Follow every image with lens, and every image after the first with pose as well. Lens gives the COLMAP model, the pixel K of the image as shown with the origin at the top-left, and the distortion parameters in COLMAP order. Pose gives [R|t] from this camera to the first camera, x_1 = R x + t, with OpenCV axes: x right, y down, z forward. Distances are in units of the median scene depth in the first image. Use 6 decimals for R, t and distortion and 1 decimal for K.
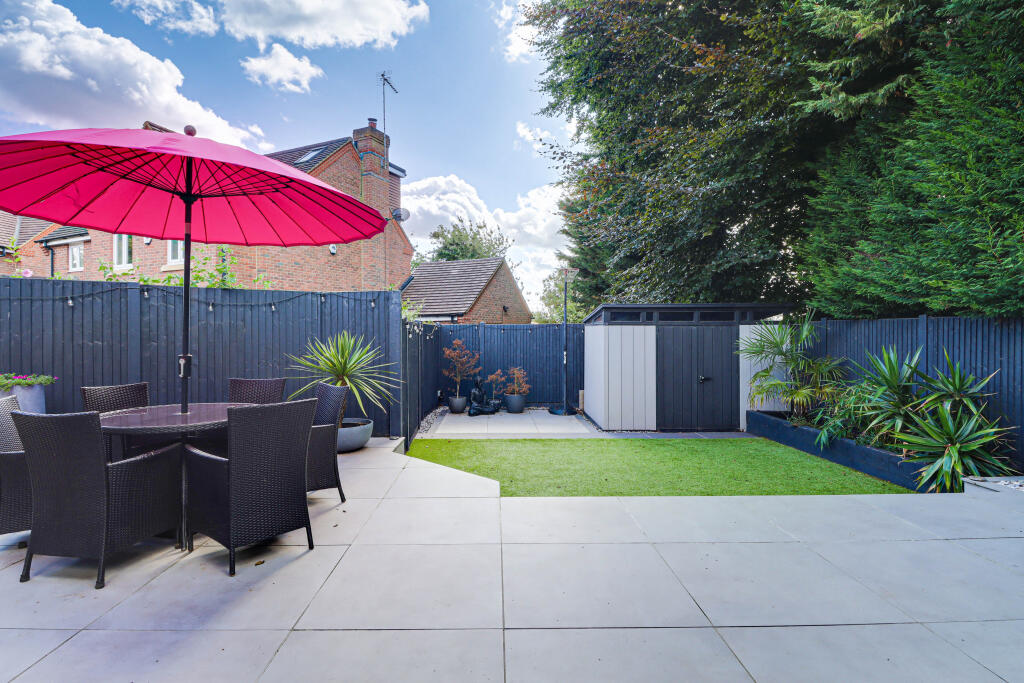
lens RADIAL K [[508.1, 0, 502.5], [0, 508.1, 334.2], [0, 0, 1]] dist [-0.020271, 0.000021]
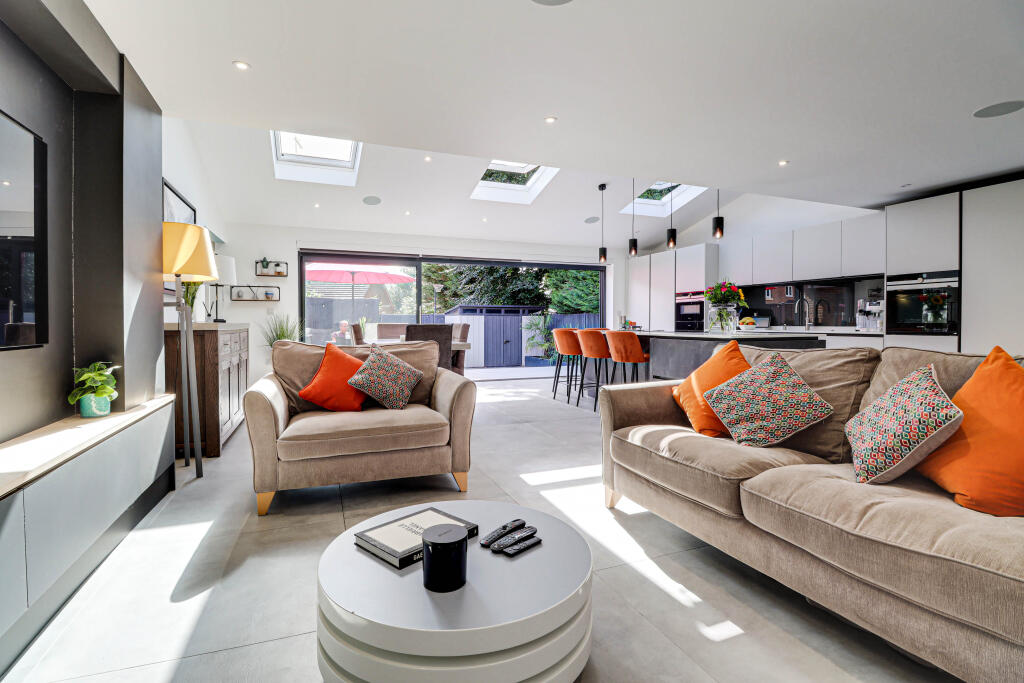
lens RADIAL K [[480.1, 0, 502.1], [0, 480.1, 336.4], [0, 0, 1]] dist [-0.005803, -0.009160]
pose [[0.929956, -0.005616, 0.367627, -0.330147], [-0.003669, 0.999692, 0.024552, 0.017817], [-0.367652, -0.024181, 0.929649, -0.796103]]
